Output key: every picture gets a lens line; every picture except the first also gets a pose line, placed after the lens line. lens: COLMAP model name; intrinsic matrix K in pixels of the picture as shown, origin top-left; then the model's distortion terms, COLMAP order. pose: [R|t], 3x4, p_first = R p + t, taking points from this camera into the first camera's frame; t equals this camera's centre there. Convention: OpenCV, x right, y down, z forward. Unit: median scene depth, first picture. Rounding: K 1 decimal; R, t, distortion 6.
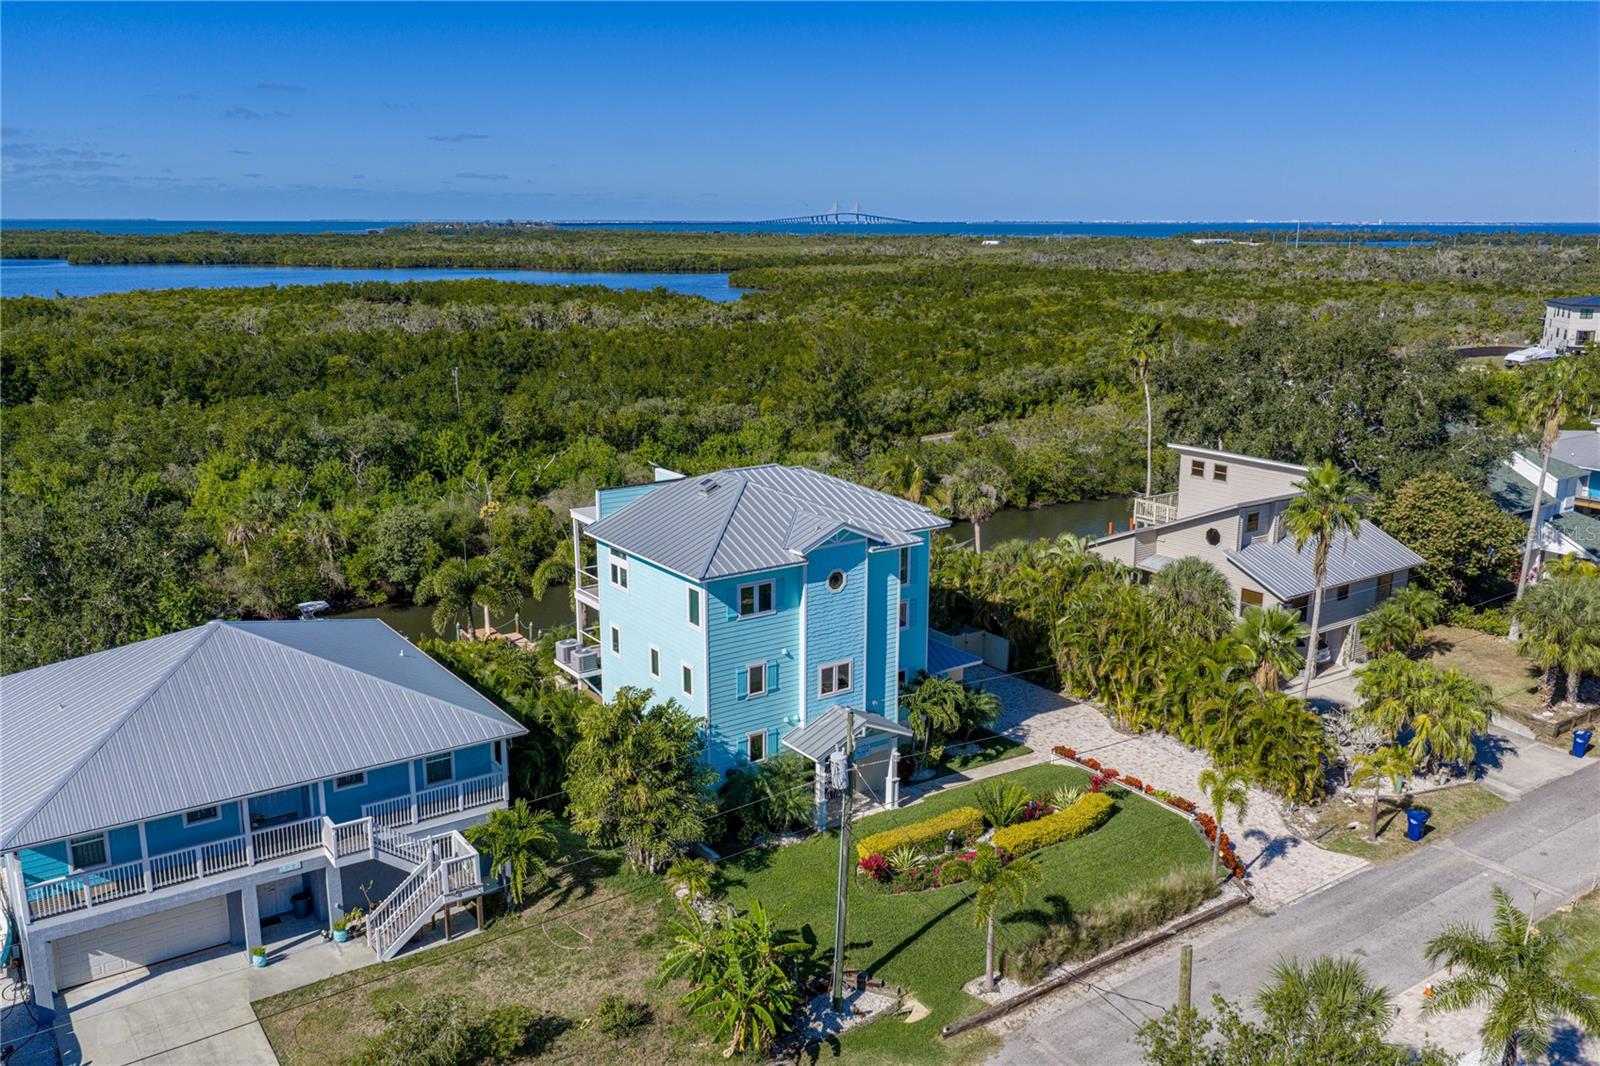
lens RADIAL K [[1335.6, 0, 796.0], [0, 1335.6, 490.3], [0, 0, 1]] dist [0.007188, -0.001961]
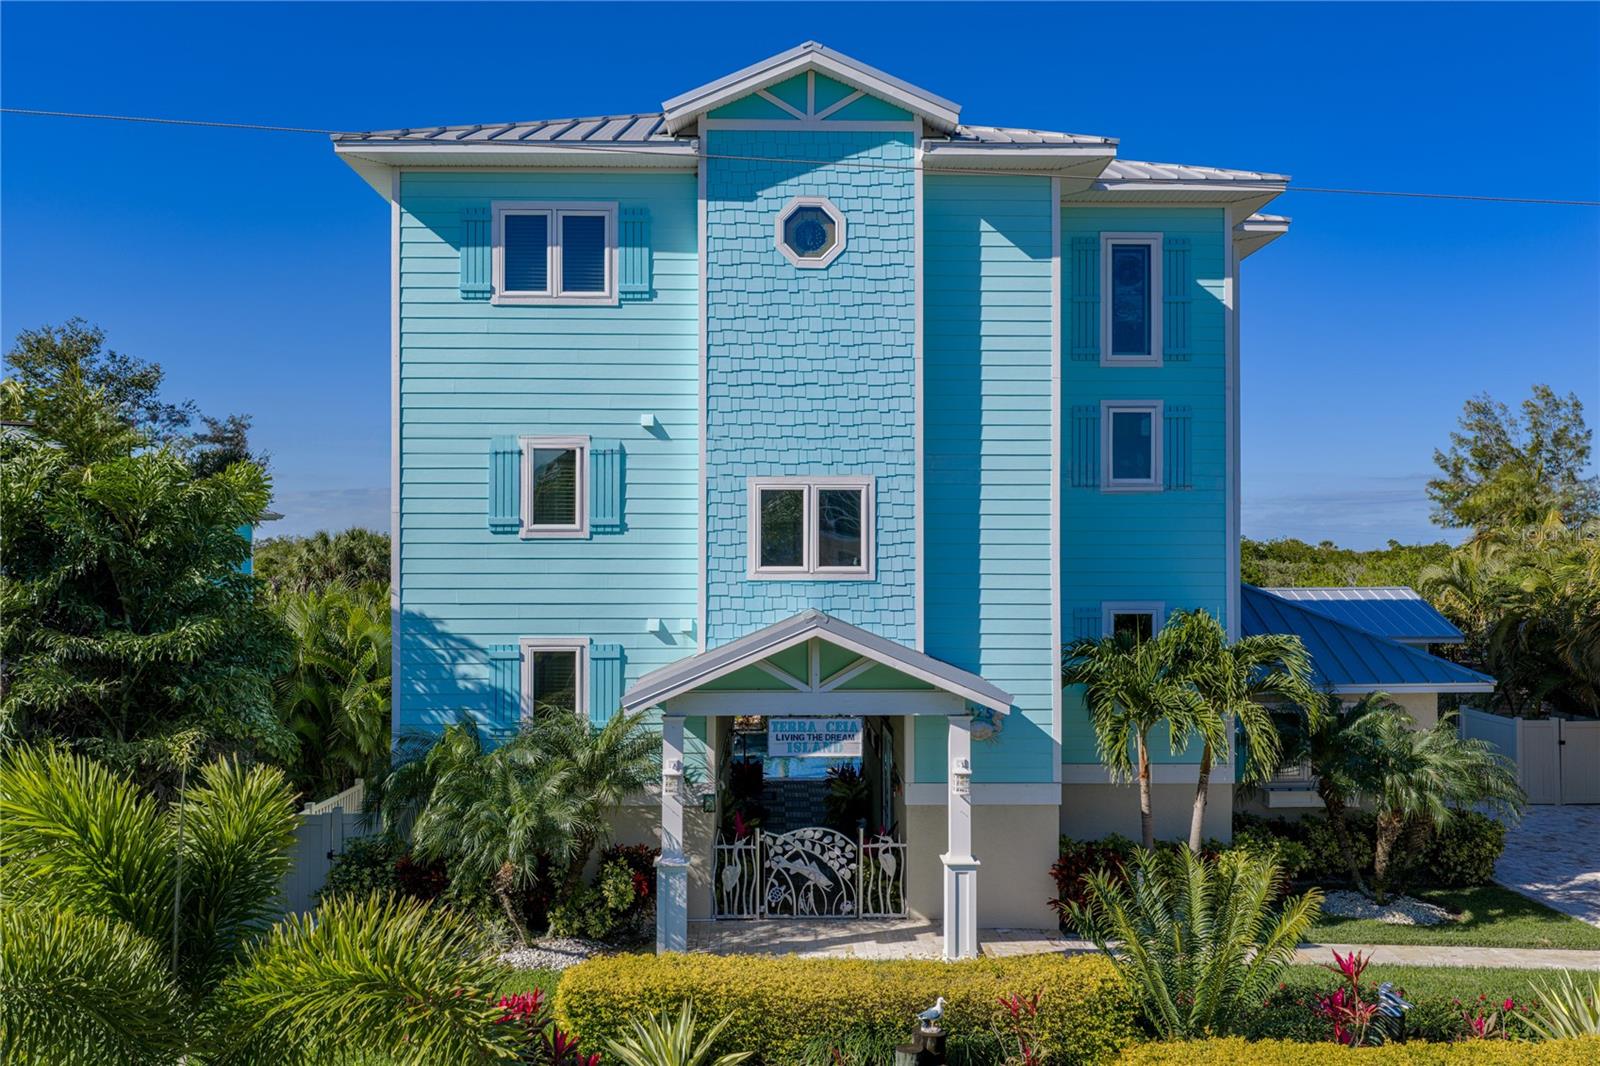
lens RADIAL K [[1328.9, 0, 810.1], [0, 1328.9, 527.7], [0, 0, 1]] dist [0.038494, -0.063885]
pose [[0.834872, -0.012593, -0.550300, 0.216462], [-0.110269, 0.975646, -0.189618, 0.205113], [0.539286, 0.218988, 0.813151, 0.720081]]
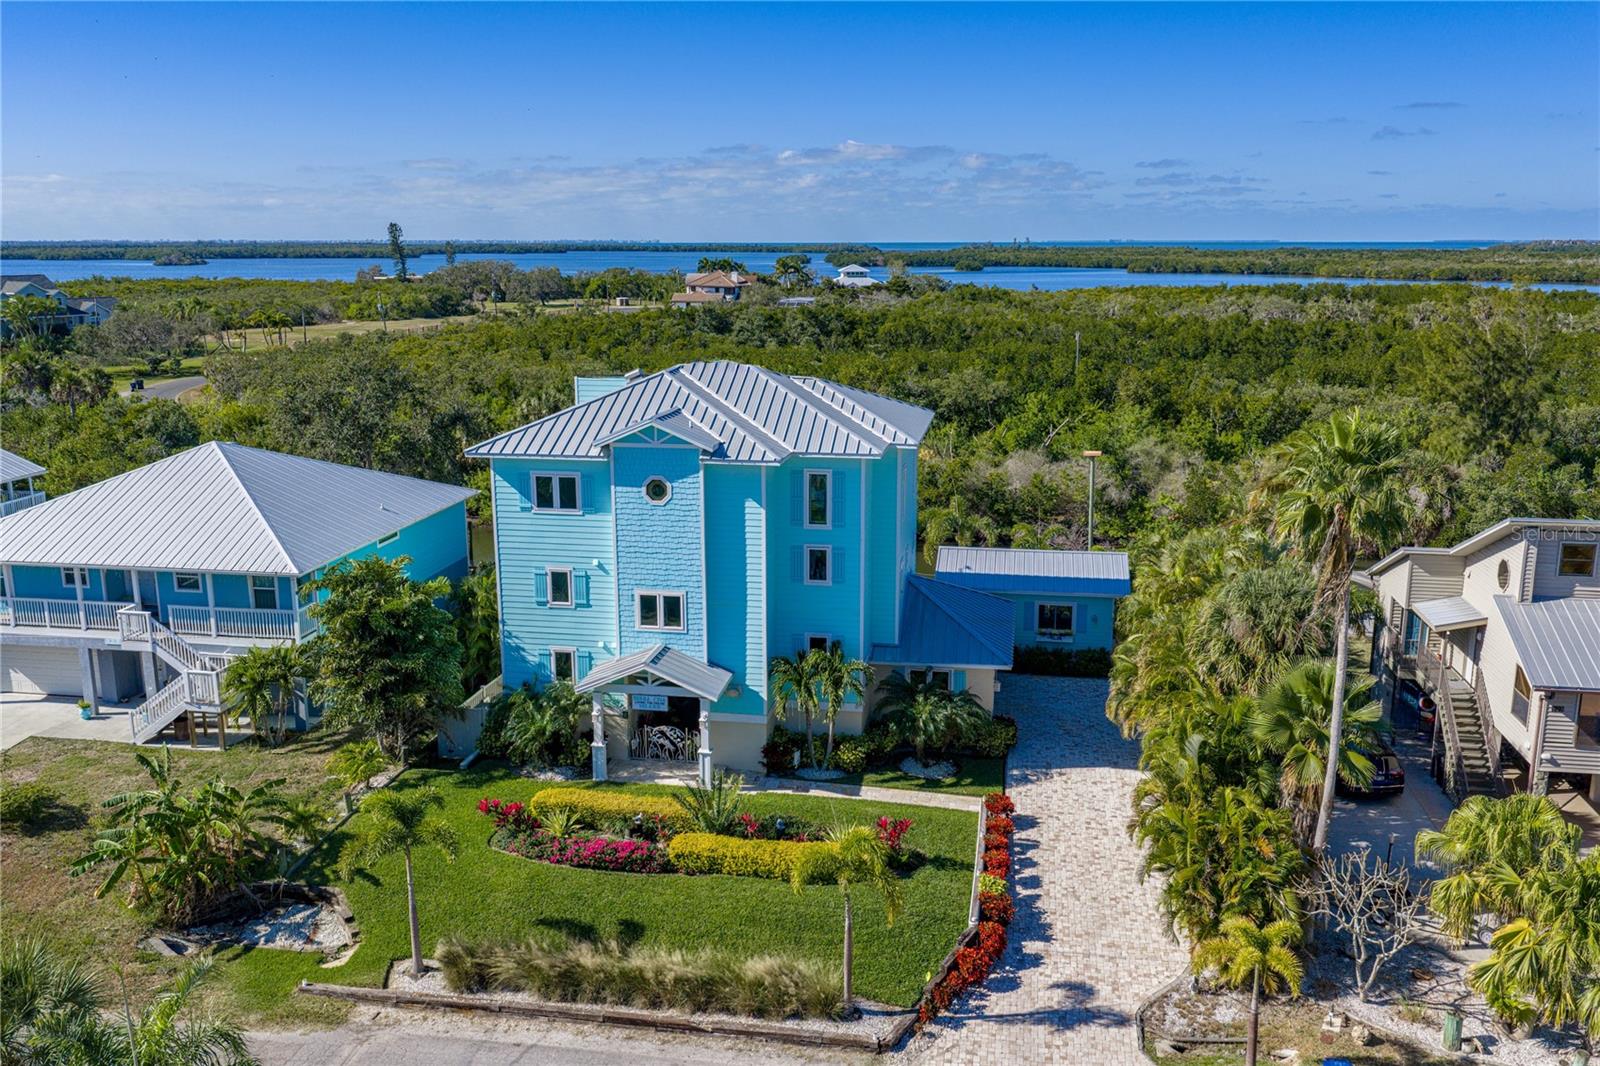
lens RADIAL K [[1340.5, 0, 810.2], [0, 1340.5, 514.6], [0, 0, 1]] dist [0.040031, -0.075439]
pose [[0.713791, 0.138894, -0.686448, 0.656031], [-0.138971, 0.988737, 0.055552, 0.022884], [0.686432, 0.055743, 0.725054, 0.456199]]
